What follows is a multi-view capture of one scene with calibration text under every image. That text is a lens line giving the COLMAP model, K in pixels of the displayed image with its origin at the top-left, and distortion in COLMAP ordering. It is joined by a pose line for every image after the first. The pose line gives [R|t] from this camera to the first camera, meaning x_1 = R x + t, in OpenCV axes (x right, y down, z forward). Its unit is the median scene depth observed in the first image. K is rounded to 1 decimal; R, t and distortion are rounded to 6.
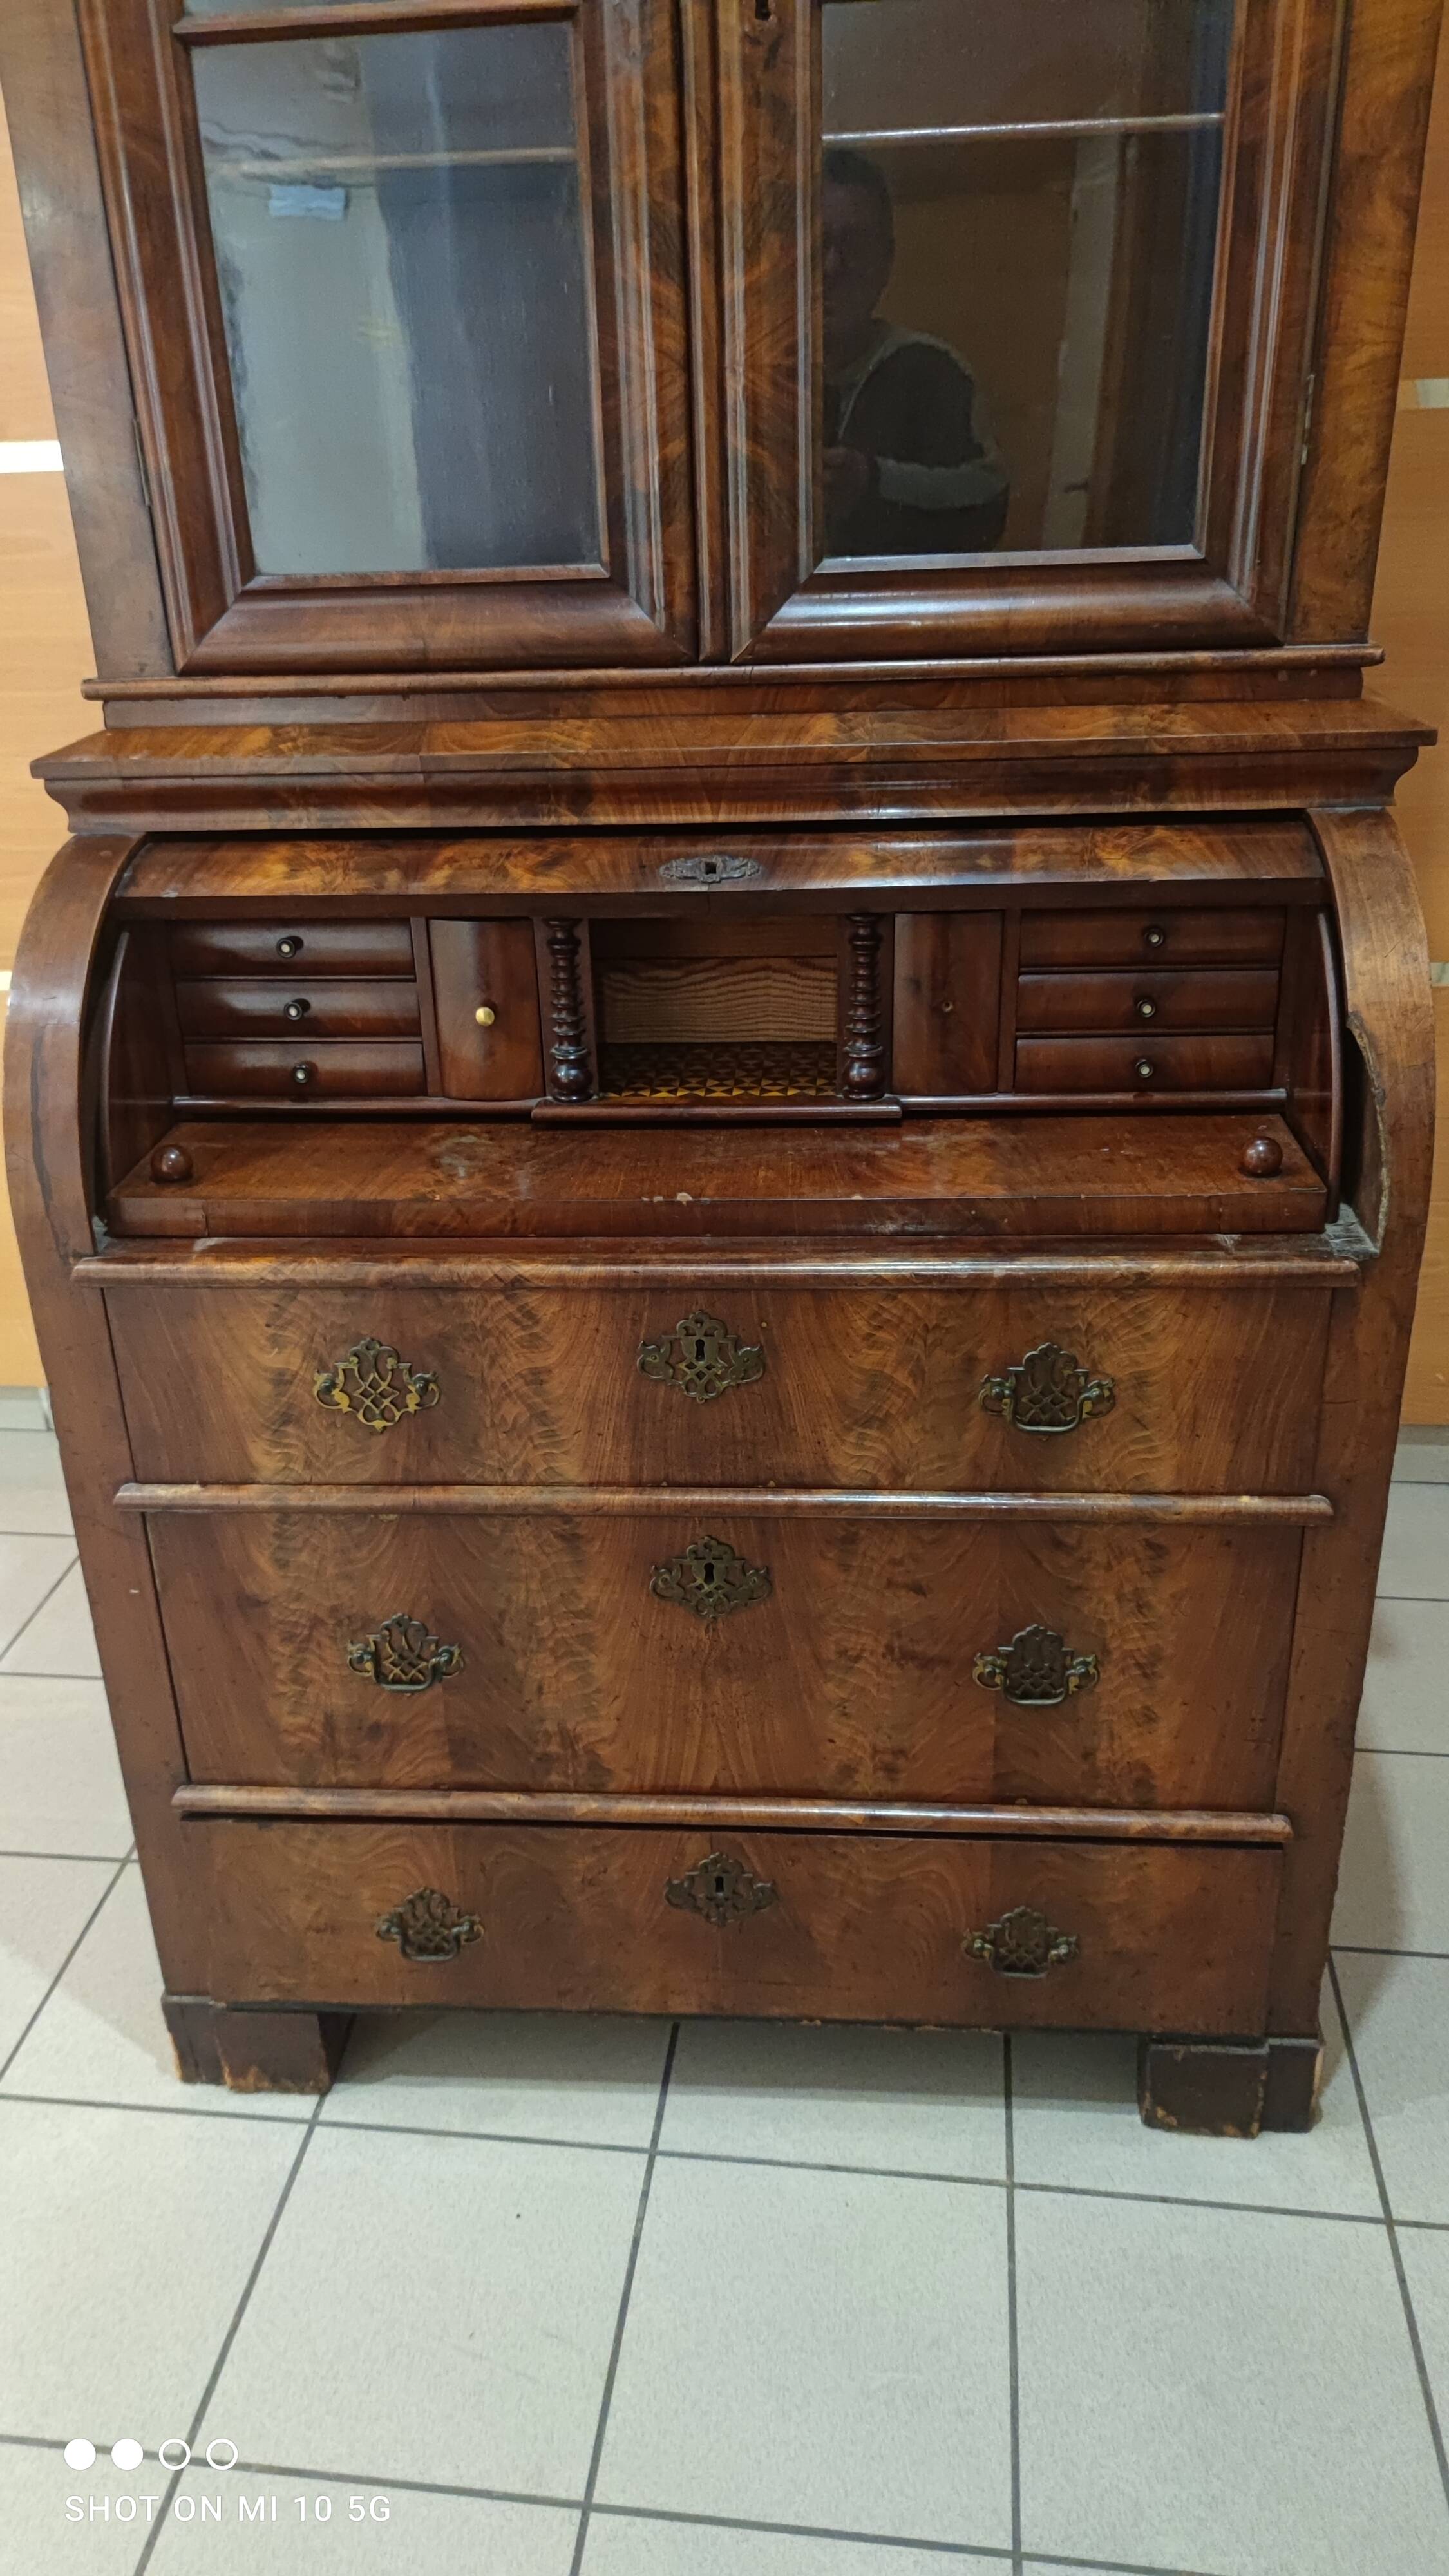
lens RADIAL K [[1874.1, 0, 694.4], [0, 1874.1, 1294.2], [0, 0, 1]] dist [0.067014, -0.077914]
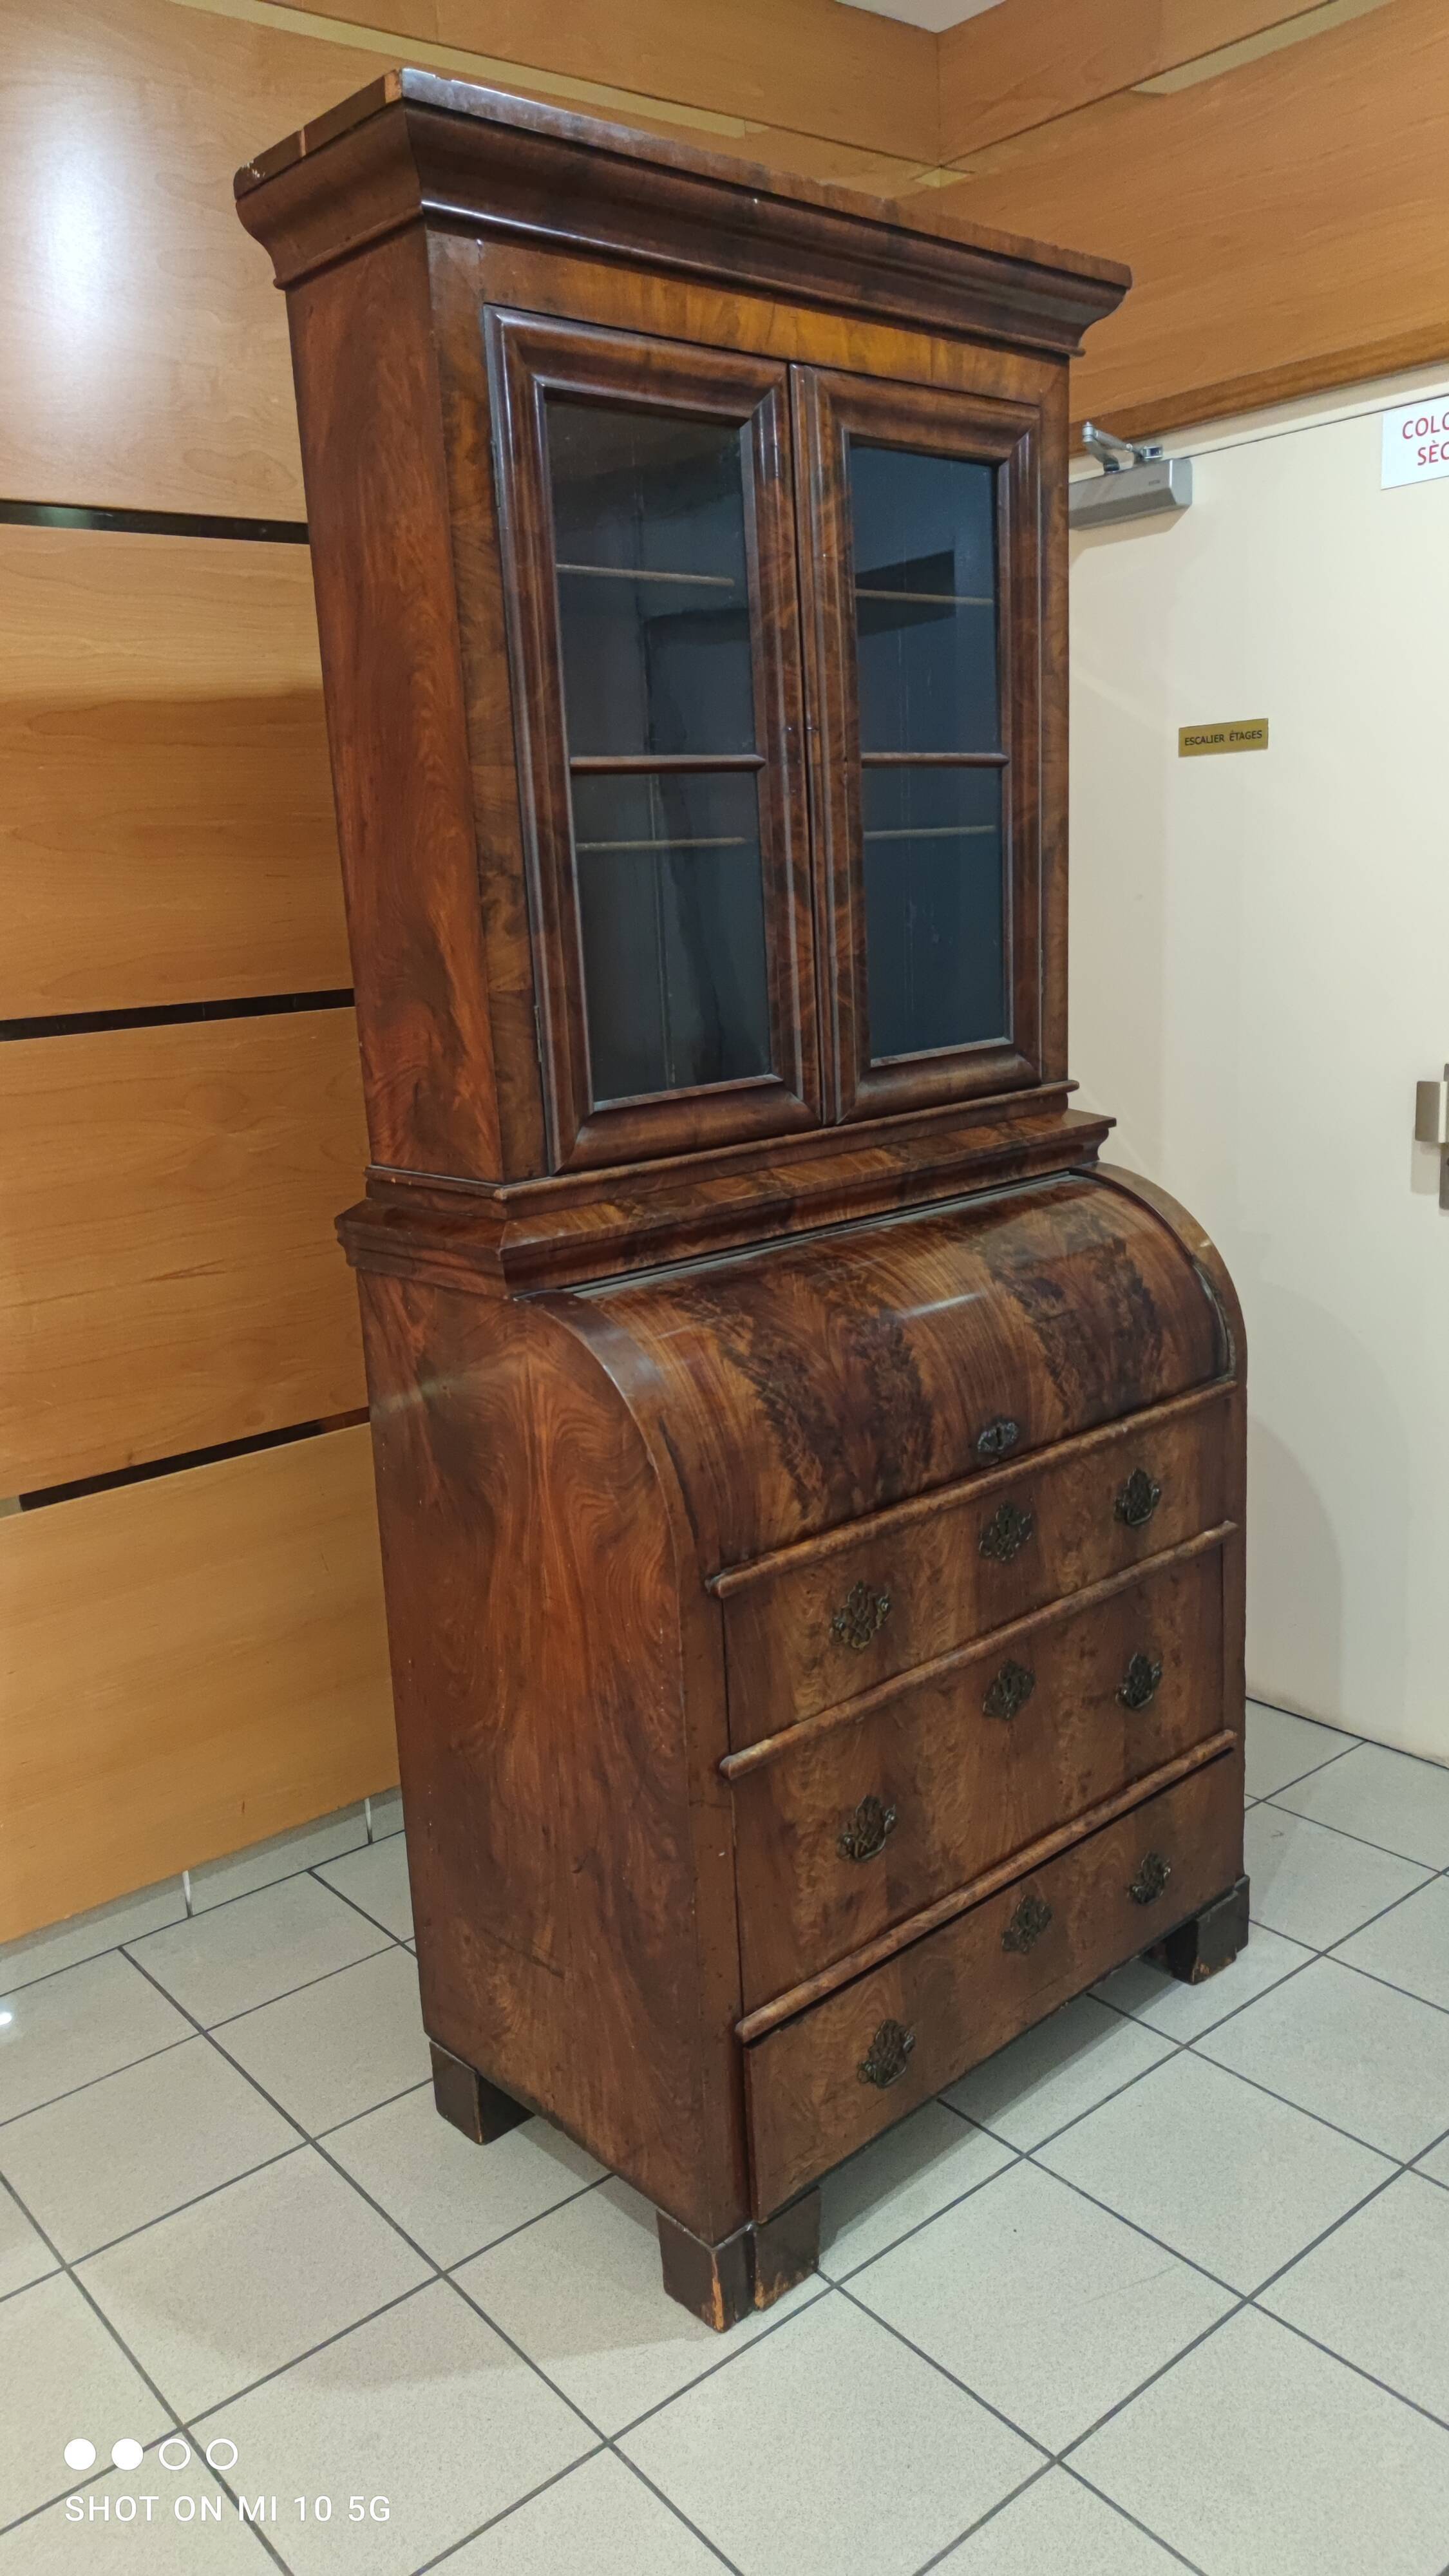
lens RADIAL K [[1874.1, 0, 681.5], [0, 1874.1, 1309.0], [0, 0, 1]] dist [0.067014, -0.077914]
pose [[0.686841, -0.165683, 0.707671, -1.216643], [0.334682, 0.936396, -0.105598, -0.063820], [-0.645165, 0.309374, 0.698606, 0.024055]]
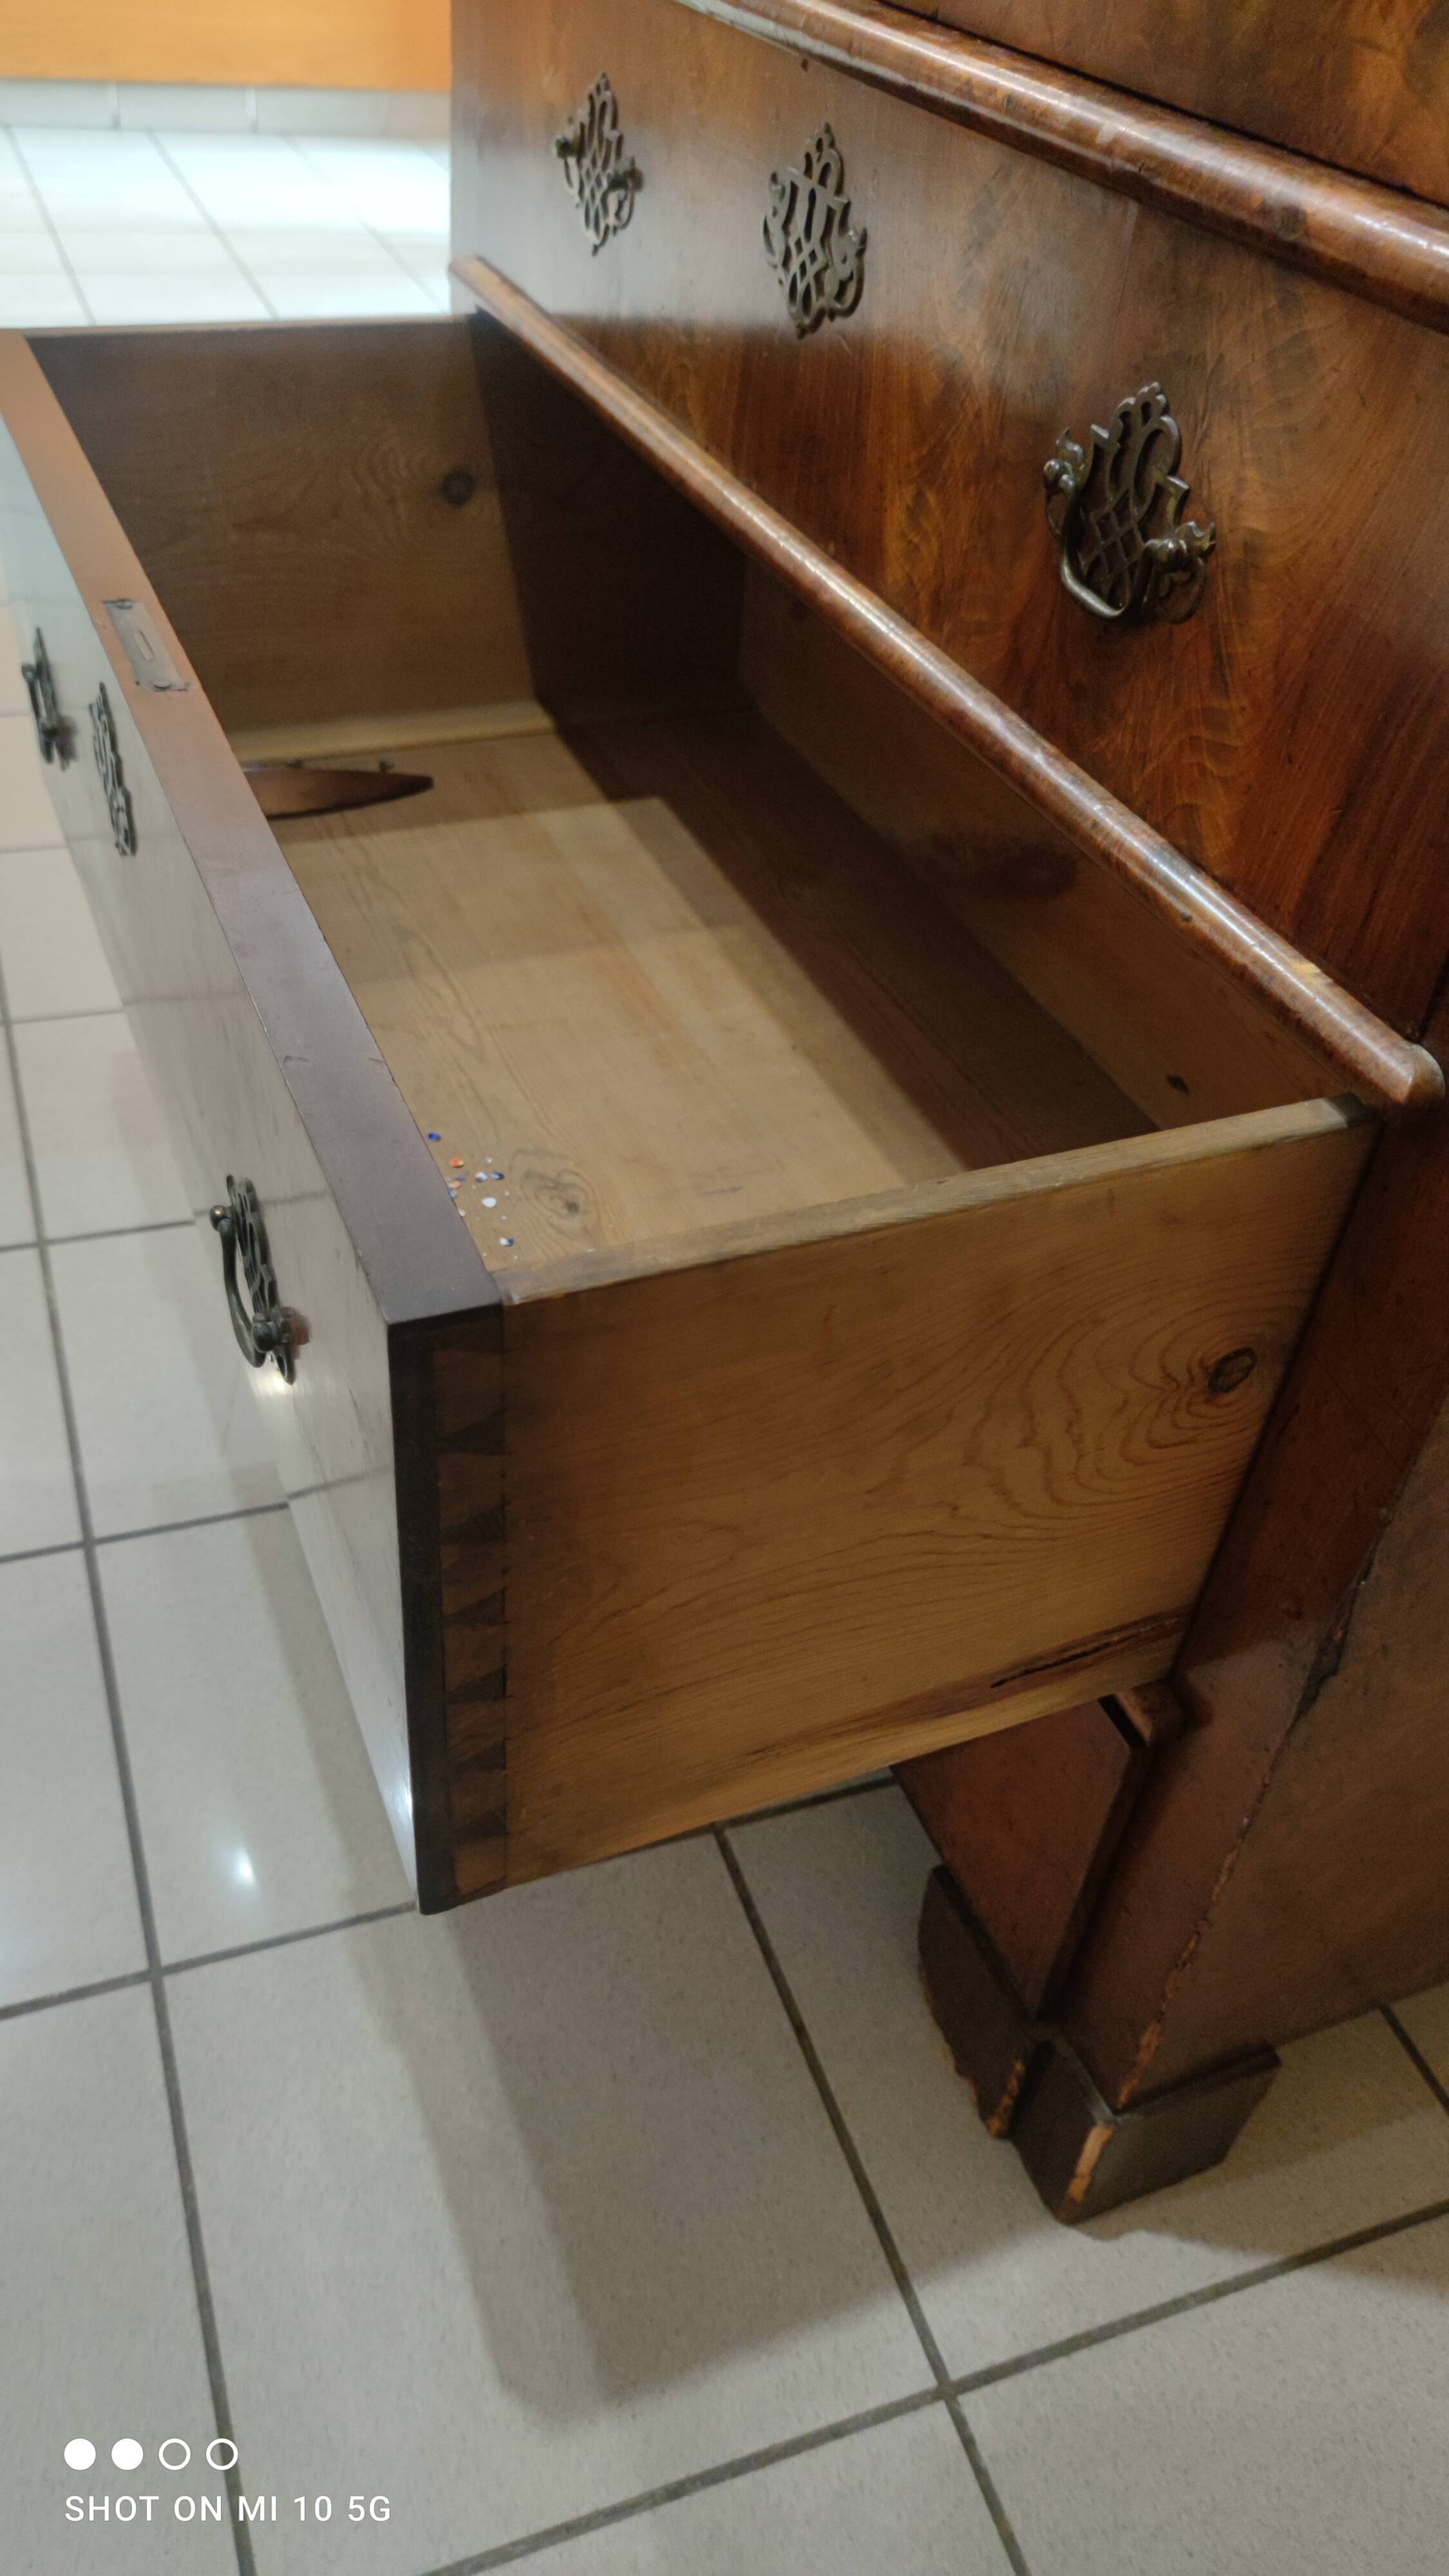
lens RADIAL K [[1874.1, 0, 733.3], [0, 1874.1, 1326.6], [0, 0, 1]] dist [0.067014, -0.077914]
pose [[0.462962, 0.635246, -0.618165, 0.526567], [-0.470445, 0.767171, 0.436040, 0.045528], [0.751231, 0.088943, 0.654019, 0.621464]]
